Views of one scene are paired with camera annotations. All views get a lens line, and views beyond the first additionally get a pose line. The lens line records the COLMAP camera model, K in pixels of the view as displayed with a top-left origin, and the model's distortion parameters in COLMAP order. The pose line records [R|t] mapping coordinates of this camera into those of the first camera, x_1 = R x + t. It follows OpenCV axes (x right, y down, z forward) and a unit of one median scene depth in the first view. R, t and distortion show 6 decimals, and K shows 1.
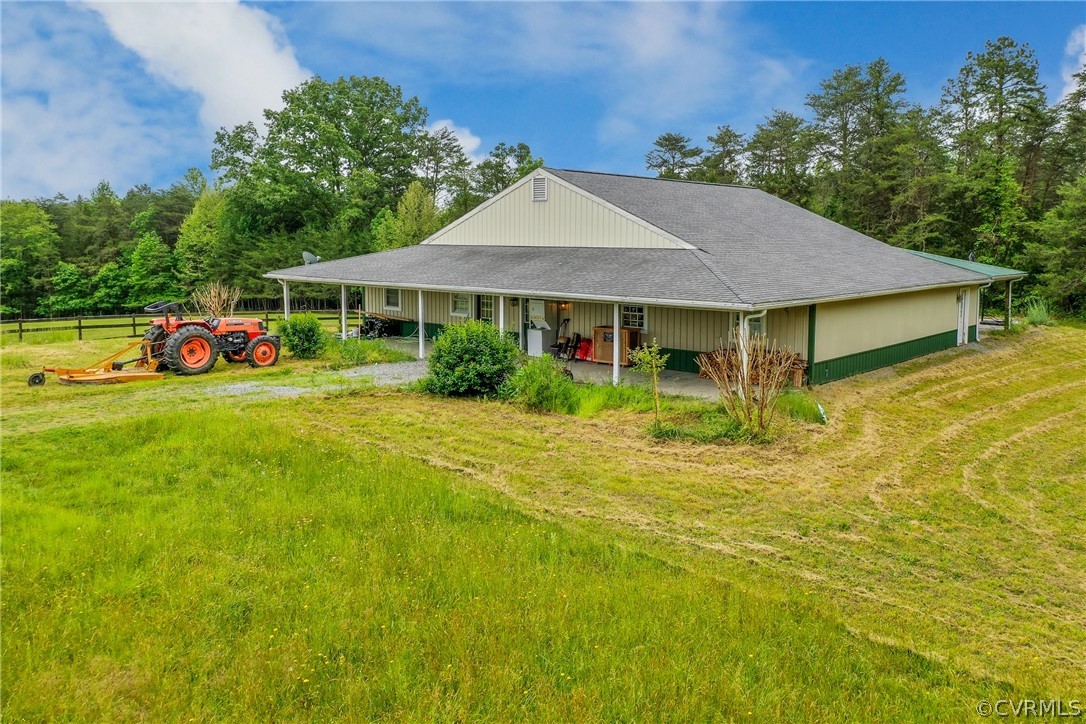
lens RADIAL K [[857.2, 0, 556.3], [0, 857.2, 367.5], [0, 0, 1]] dist [0.001391, 0.003977]
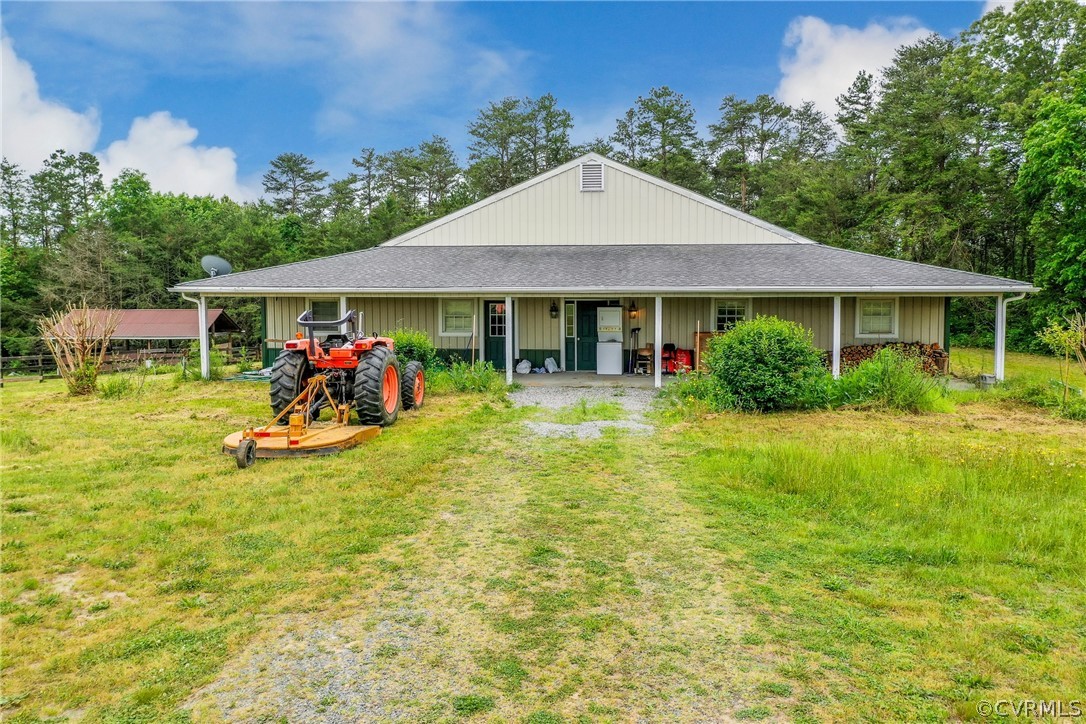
lens RADIAL K [[857.2, 0, 556.3], [0, 857.2, 367.5], [0, 0, 1]] dist [0.001391, 0.003977]
pose [[0.815688, -0.064675, 0.574865, -0.489896], [0.092869, 0.995482, -0.019778, -0.006584], [-0.570989, 0.069520, 0.818009, 0.304873]]
